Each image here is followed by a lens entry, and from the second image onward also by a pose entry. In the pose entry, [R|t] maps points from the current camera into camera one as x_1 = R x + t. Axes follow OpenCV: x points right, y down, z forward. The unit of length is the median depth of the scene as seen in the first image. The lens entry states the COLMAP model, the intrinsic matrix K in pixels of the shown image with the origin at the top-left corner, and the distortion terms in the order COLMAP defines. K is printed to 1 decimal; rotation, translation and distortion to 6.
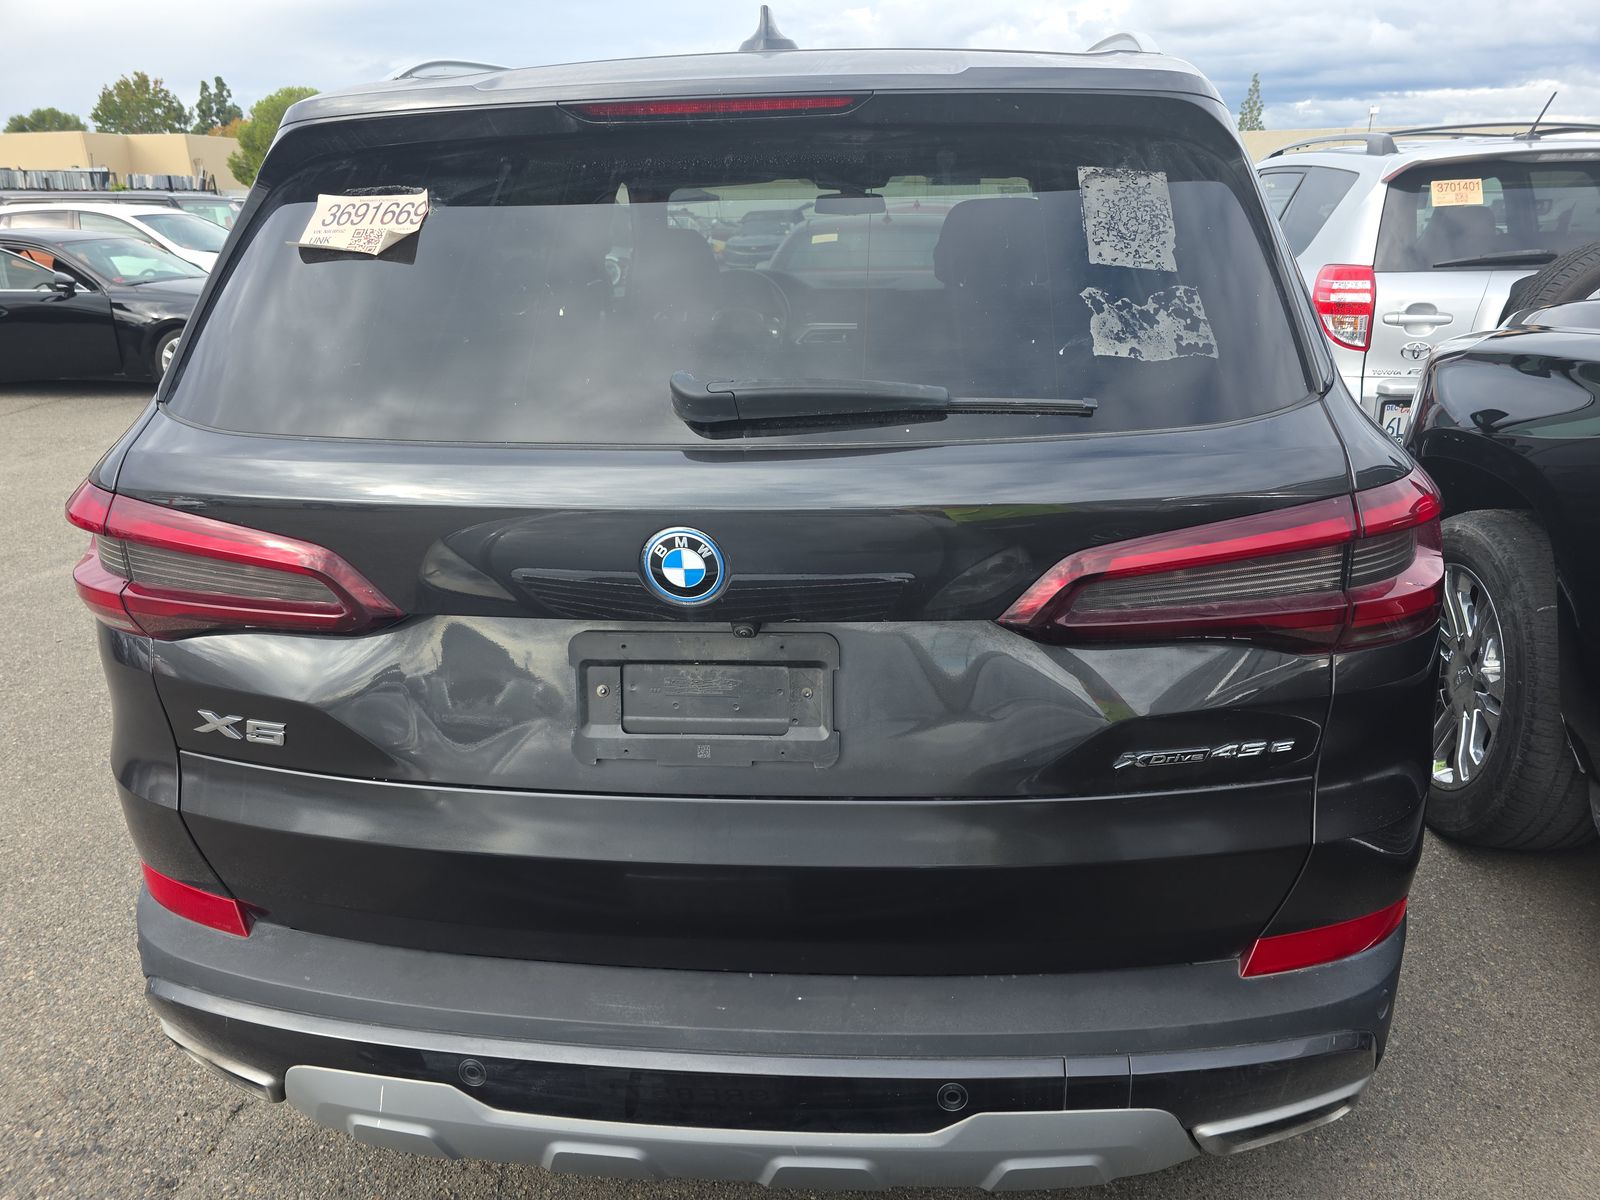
lens RADIAL K [[1067.3, 0, 800.0], [0, 1067.3, 600.0], [0, 0, 1]] dist [0.047947, -0.042302]
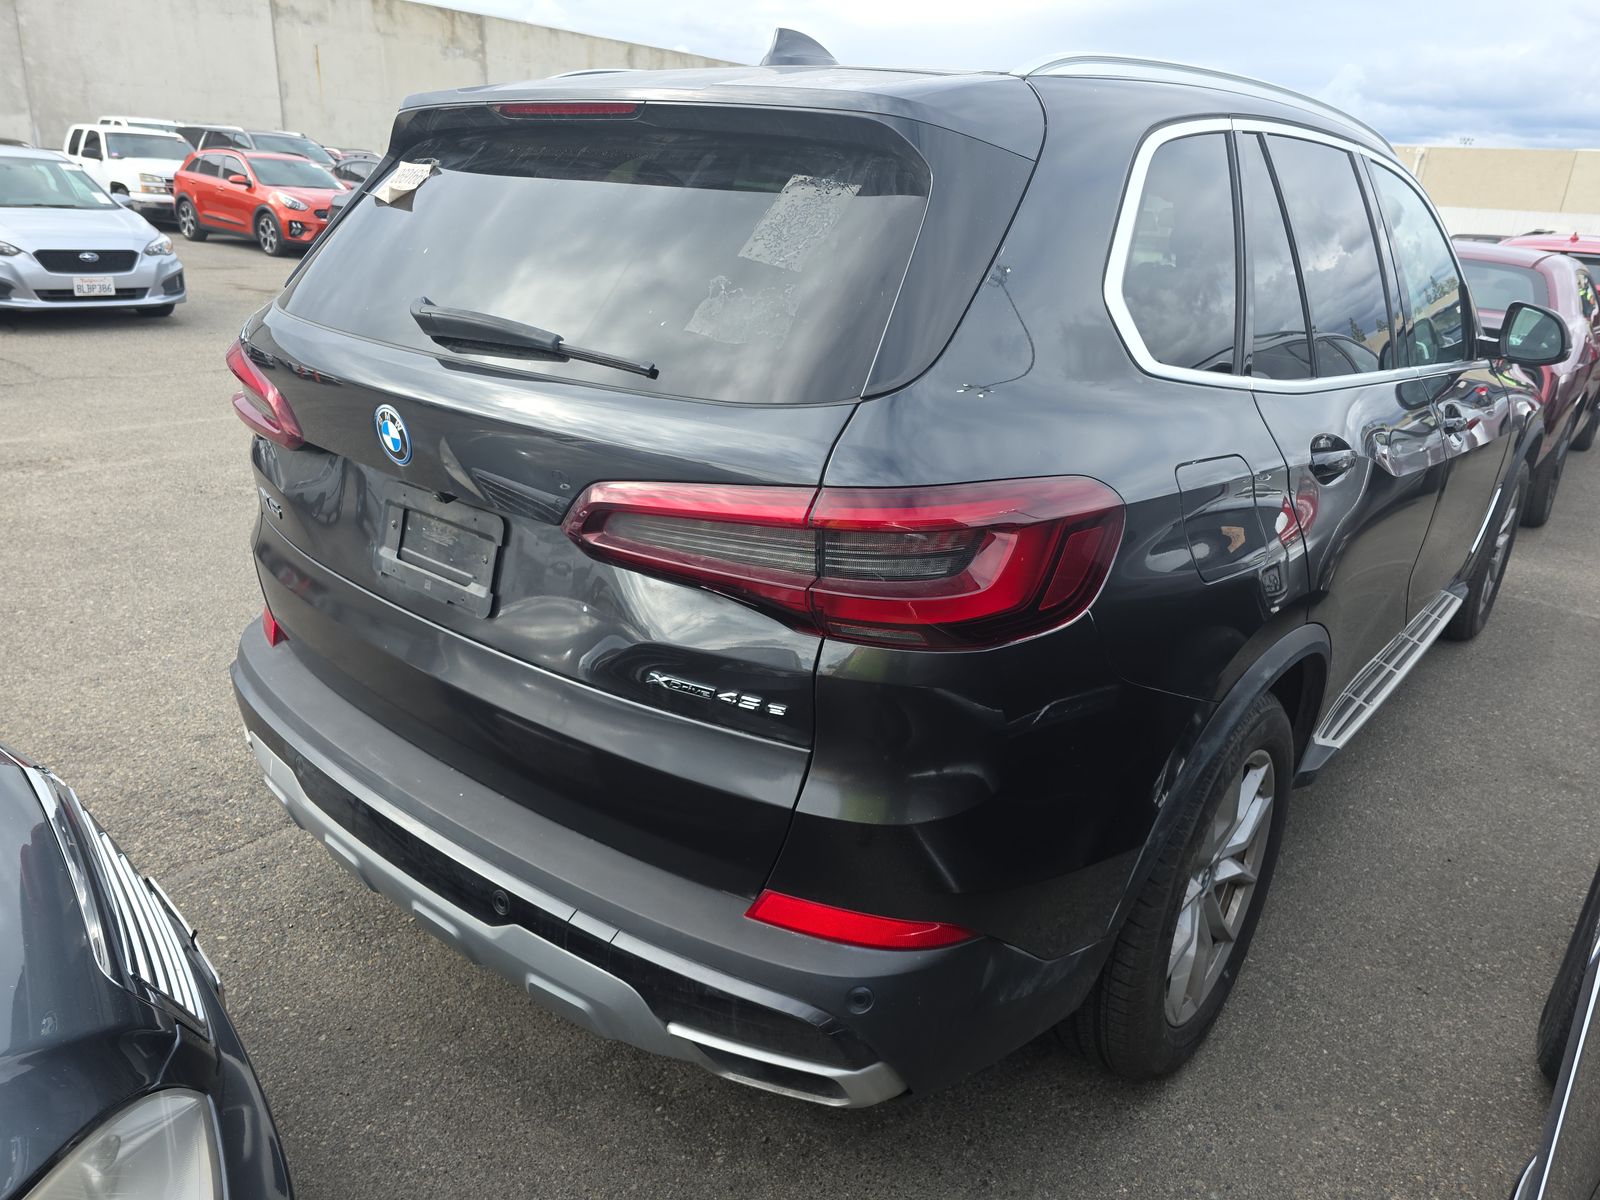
lens RADIAL K [[1067.3, 0, 800.0], [0, 1067.3, 600.0], [0, 0, 1]] dist [0.047947, -0.042302]
pose [[0.834959, 0.257550, -0.486324, 0.968692], [-0.260802, 0.963372, 0.062423, -0.046052], [0.484588, 0.074714, 0.871546, 0.055393]]
